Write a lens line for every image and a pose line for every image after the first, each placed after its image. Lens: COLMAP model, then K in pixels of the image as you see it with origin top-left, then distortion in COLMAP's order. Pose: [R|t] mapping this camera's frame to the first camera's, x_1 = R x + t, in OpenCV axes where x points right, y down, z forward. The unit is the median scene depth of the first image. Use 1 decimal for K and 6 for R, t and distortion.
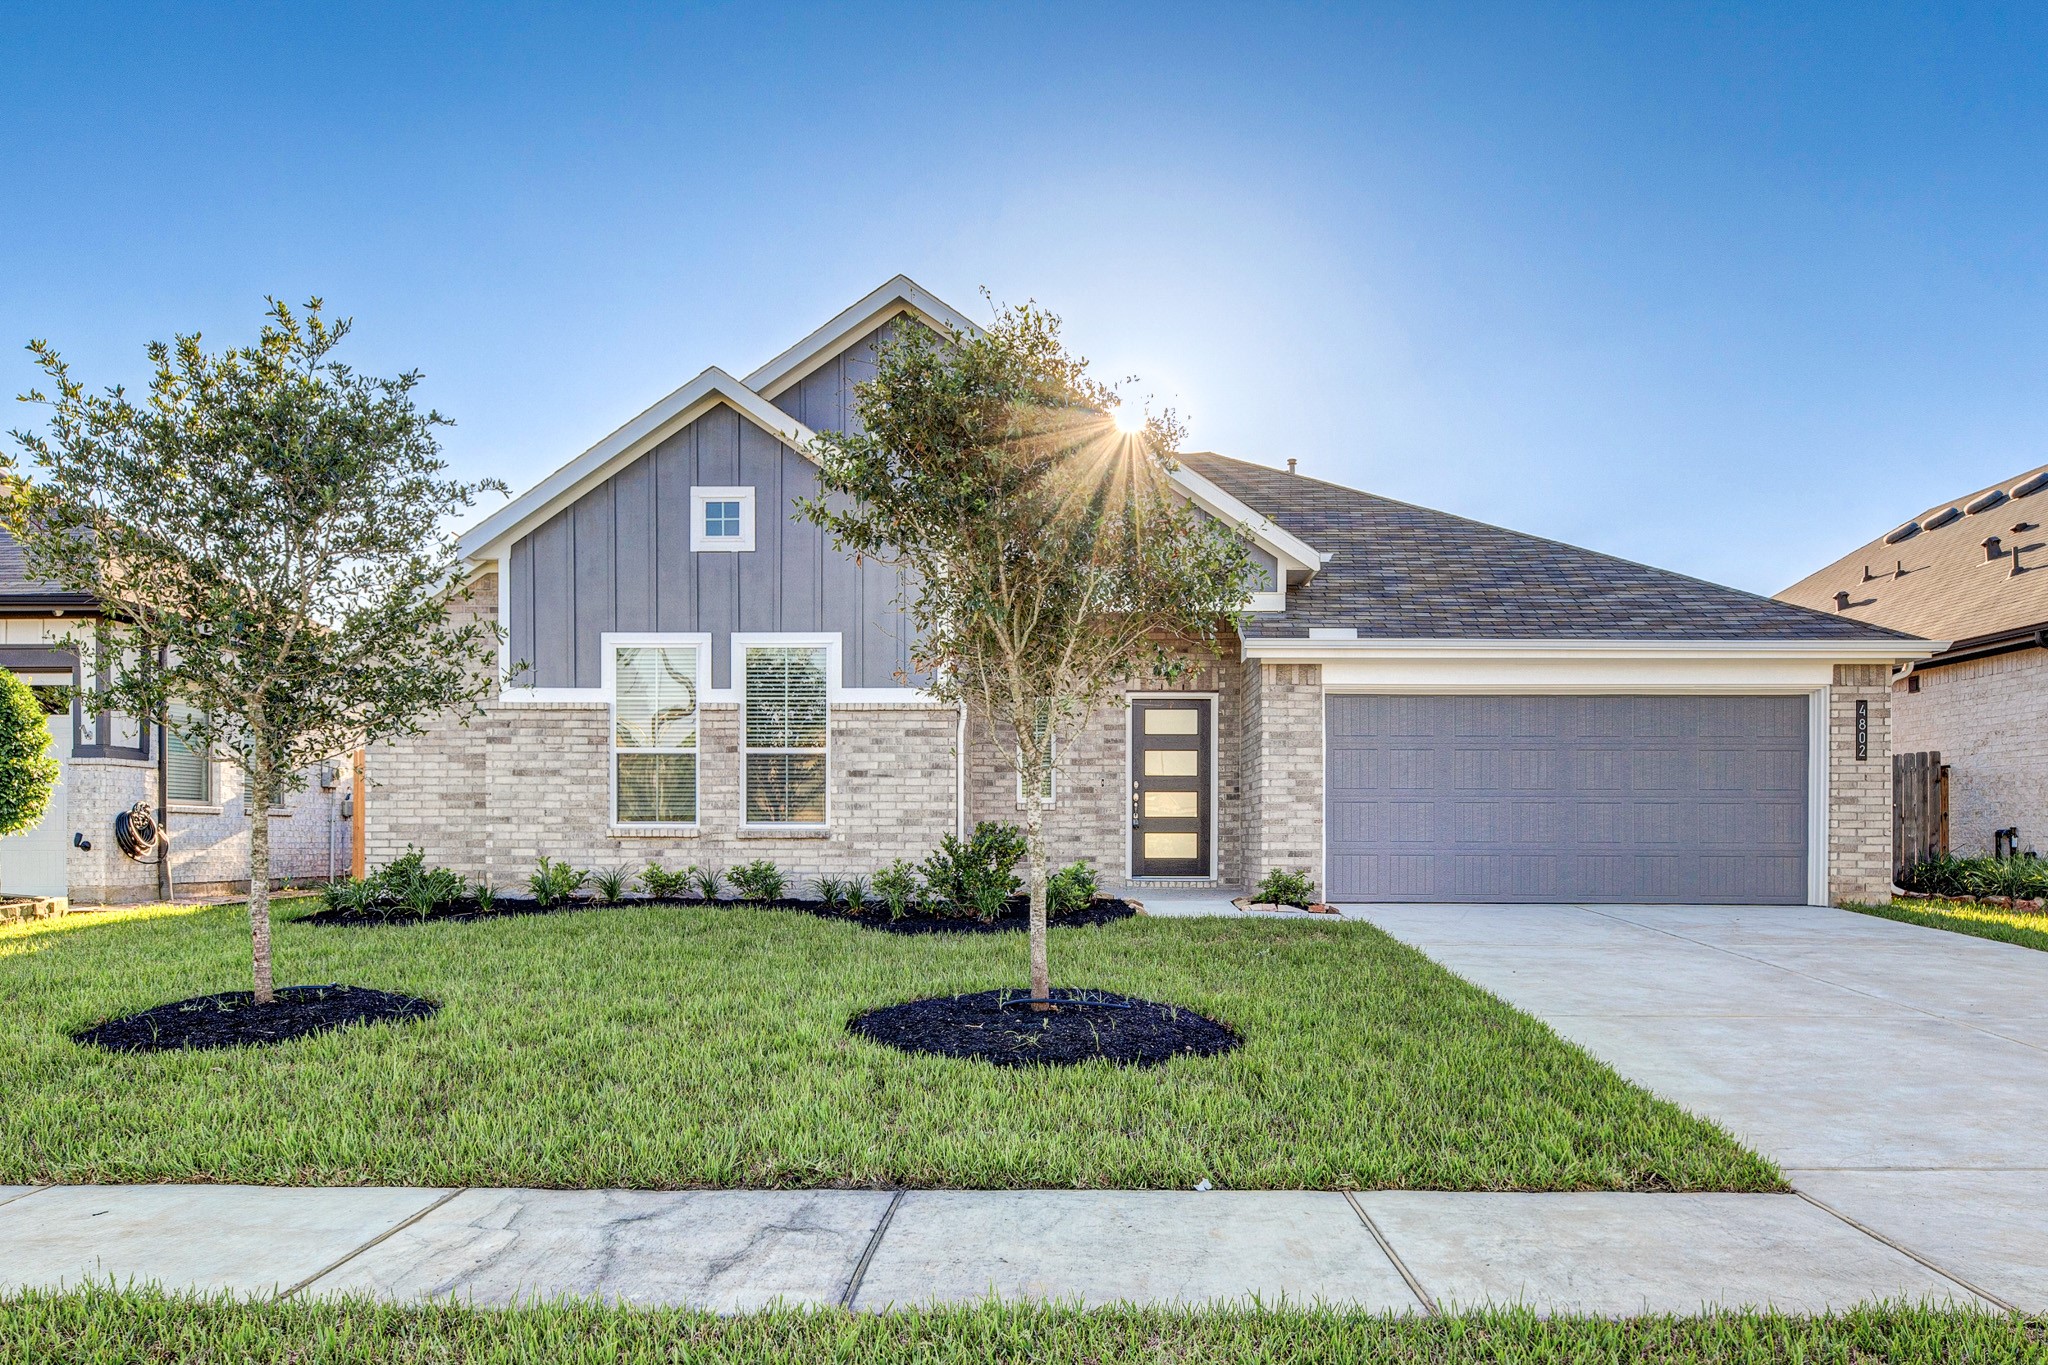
lens RADIAL K [[1377.4, 0, 1022.3], [0, 1377.4, 853.5], [0, 0, 1]] dist [-0.002779, 0.000019]
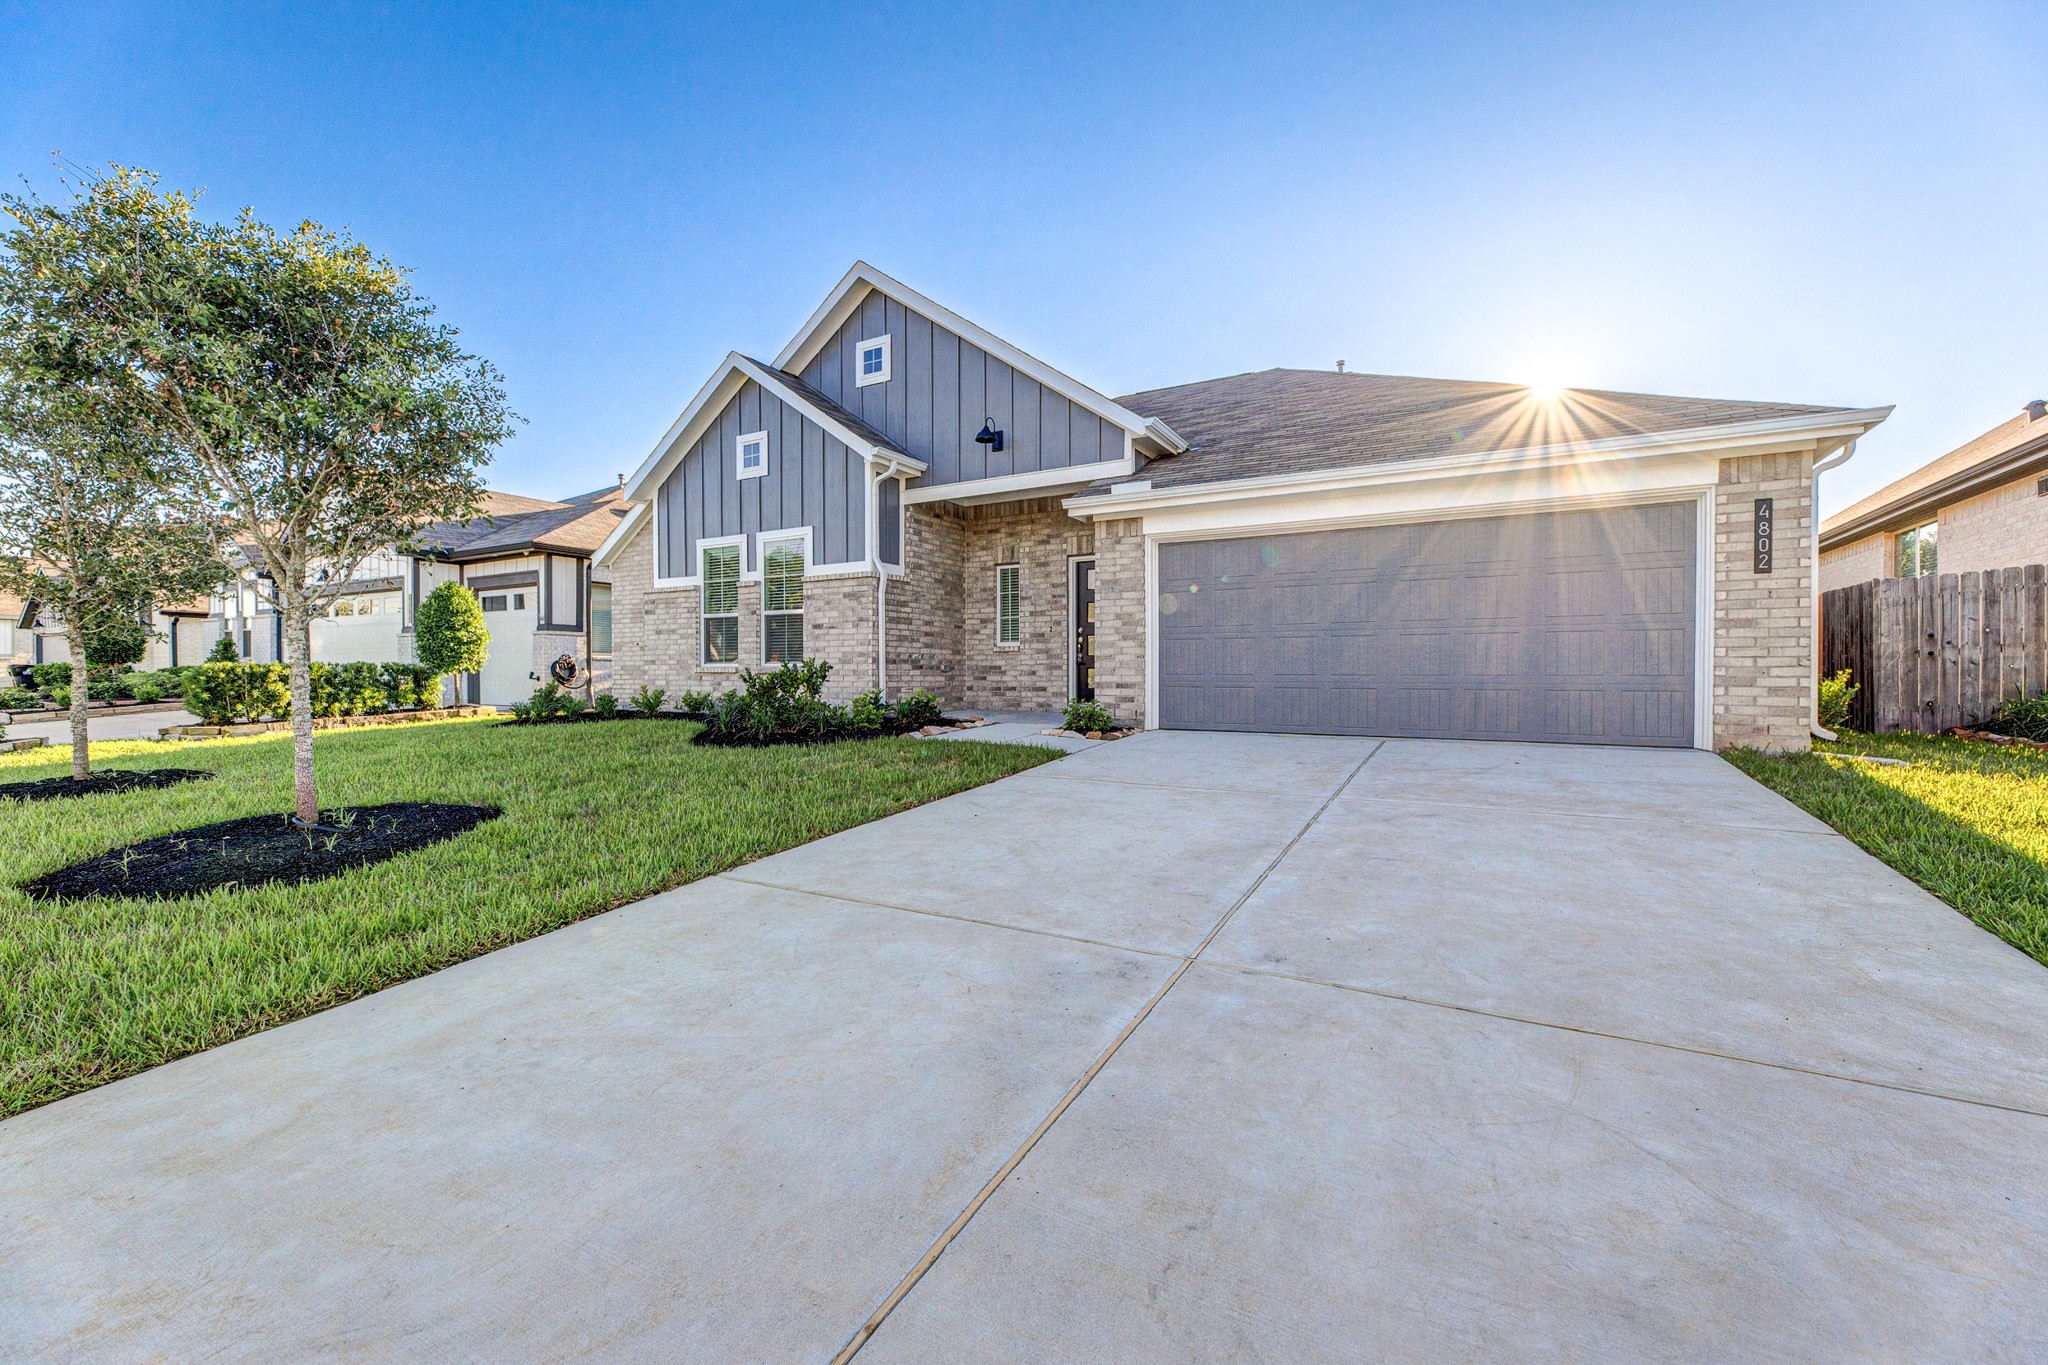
lens RADIAL K [[810.5, 0, 1025.0], [0, 810.5, 684.9], [0, 0, 1]] dist [0.000514, 0.000048]
pose [[0.886535, 0.003372, -0.462650, 0.439092], [-0.002466, 0.999994, 0.002563, -0.001848], [0.462655, -0.001132, 0.886537, 0.369117]]
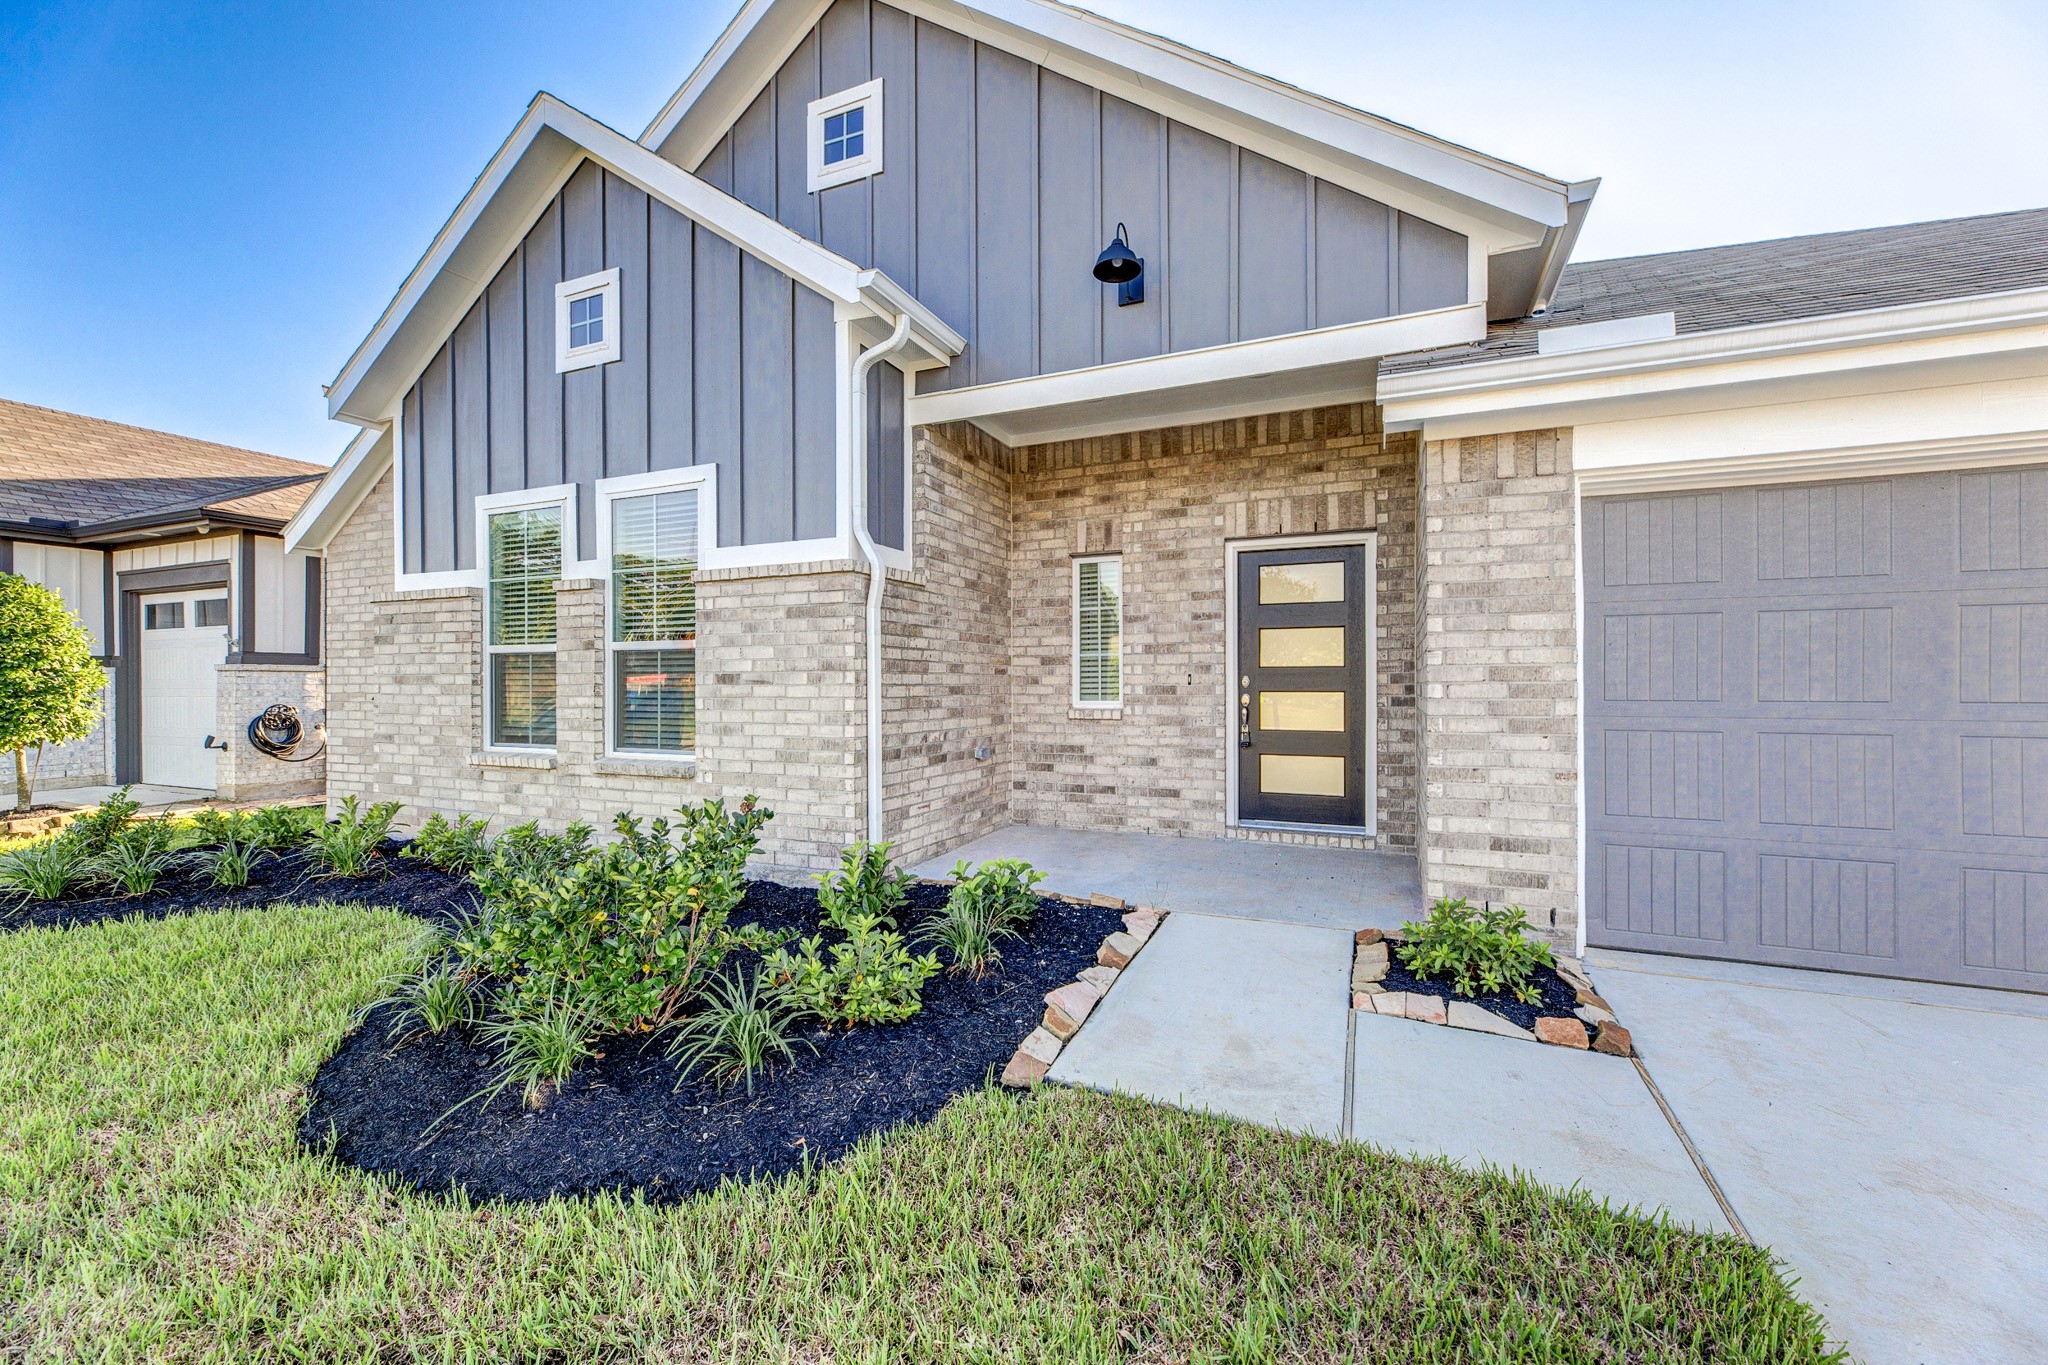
lens RADIAL K [[821.8, 0, 1034.0], [0, 821.8, 690.2], [0, 0, 1]] dist [0.000410, -0.000047]
pose [[0.932842, -0.001996, -0.360280, 0.149940], [-0.000085, 0.999983, -0.005762, -0.049979], [0.360286, 0.005406, 0.932826, 0.687610]]
